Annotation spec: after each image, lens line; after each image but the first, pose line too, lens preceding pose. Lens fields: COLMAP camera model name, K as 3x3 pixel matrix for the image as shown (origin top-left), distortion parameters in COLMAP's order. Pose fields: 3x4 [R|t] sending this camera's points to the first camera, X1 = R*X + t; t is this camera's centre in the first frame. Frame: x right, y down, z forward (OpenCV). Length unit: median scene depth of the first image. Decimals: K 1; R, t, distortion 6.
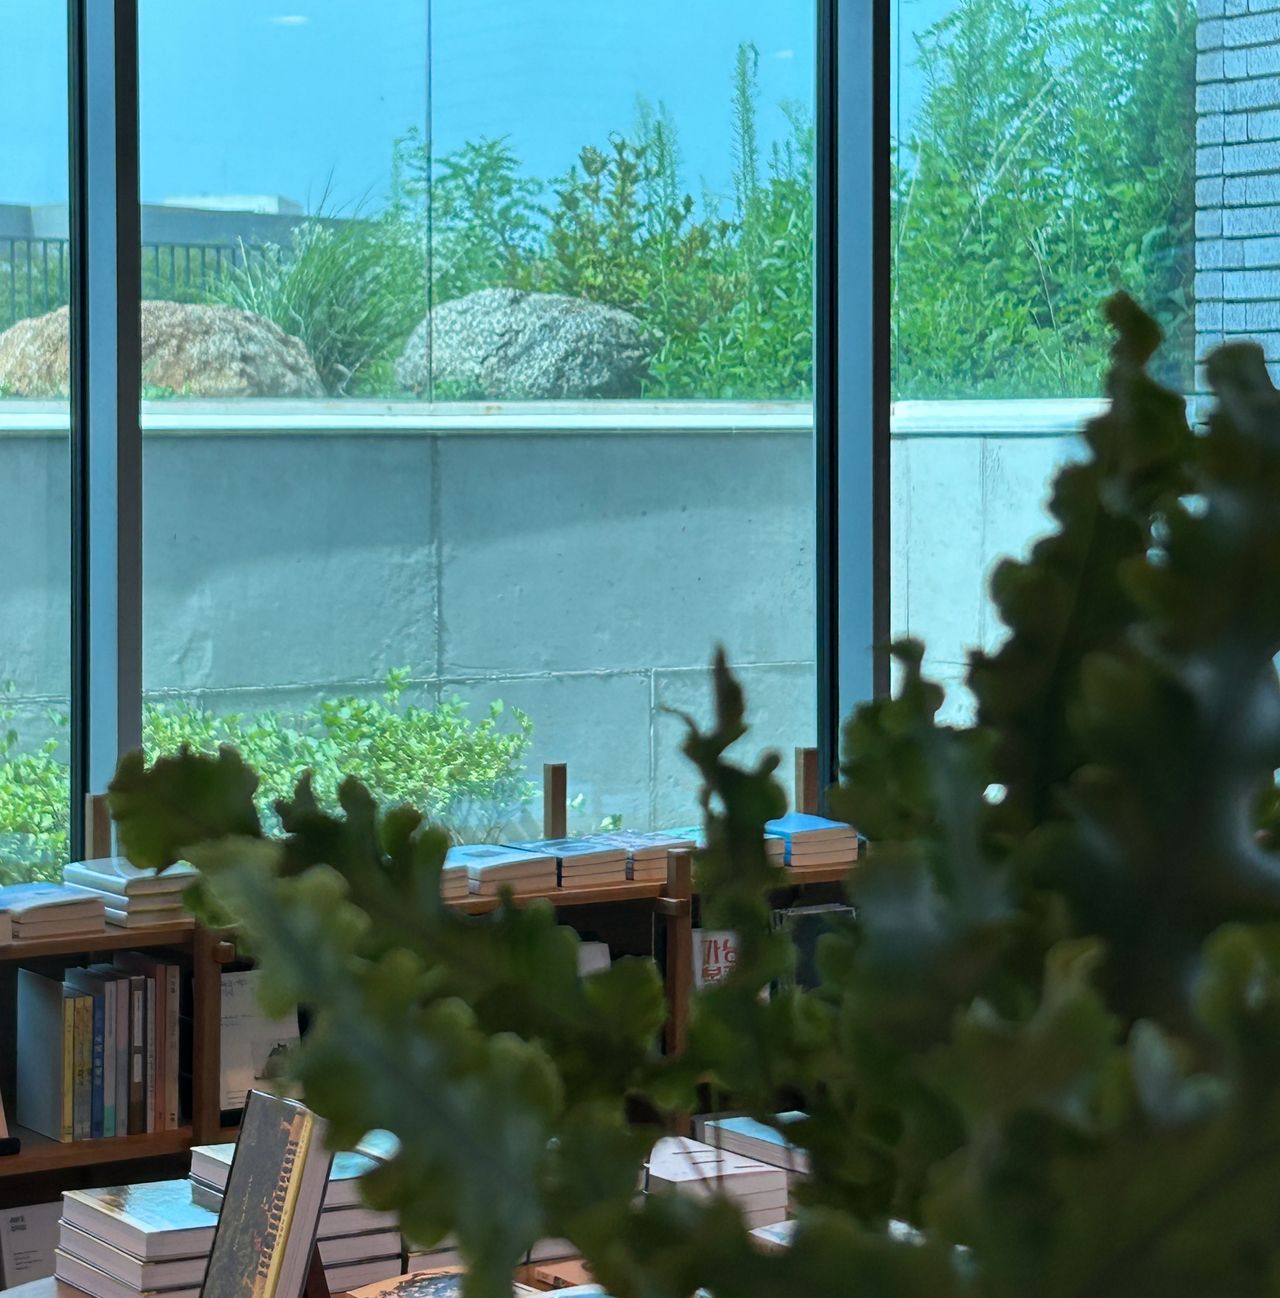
lens RADIAL K [[3559.8, 0, 646.8], [0, 3559.8, 498.4], [0, 0, 1]] dist [0.311387, 0.000000]
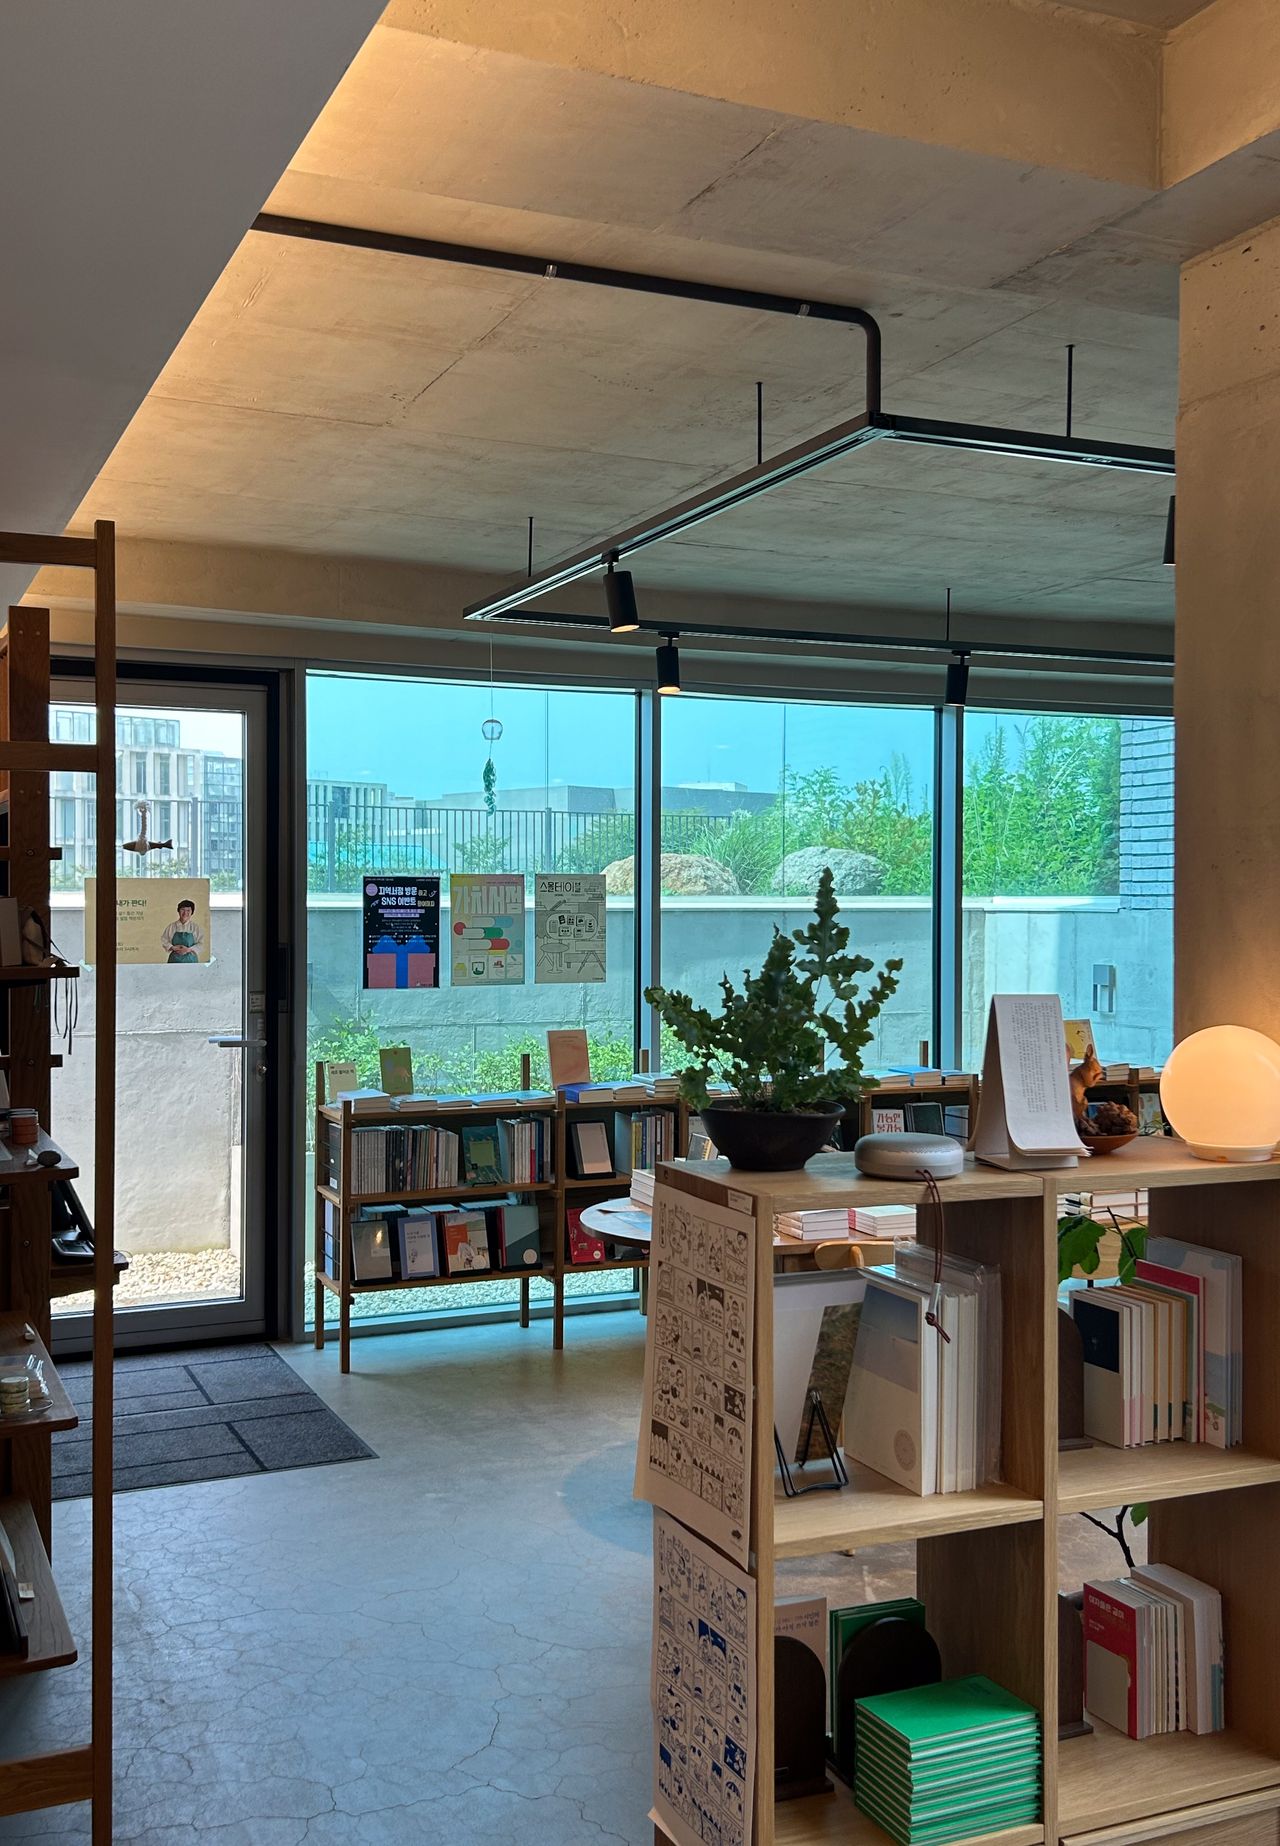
lens RADIAL K [[1791.0, 0, 631.2], [0, 1791.0, 920.5], [0, 0, 1]] dist [0.063327, 0.000000]
pose [[0.987255, 0.006386, -0.159017, 0.025303], [-0.007610, 0.999946, -0.007090, -0.002191], [0.158964, 0.008210, 0.987250, -0.163250]]
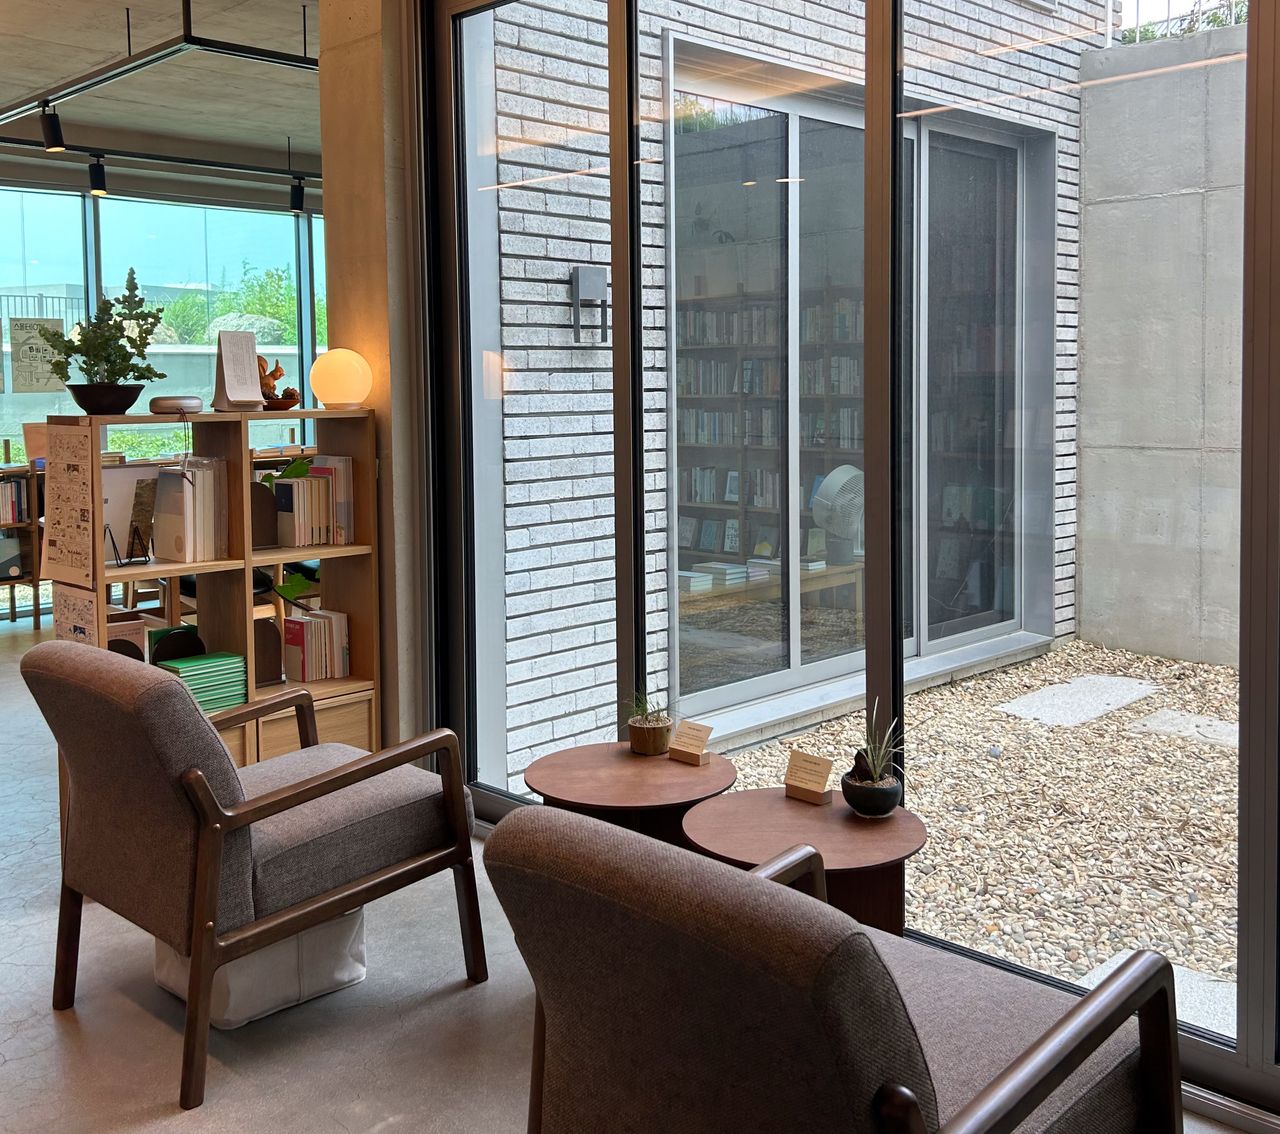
lens RADIAL K [[1334.5, 0, 651.8], [0, 1334.5, 448.3], [0, 0, 1]] dist [0.011205, 0.000000]
pose [[0.976836, -0.018023, 0.213227, 0.070496], [0.010148, 0.999227, 0.037969, 0.024230], [-0.213746, -0.034926, 0.976265, -0.304752]]
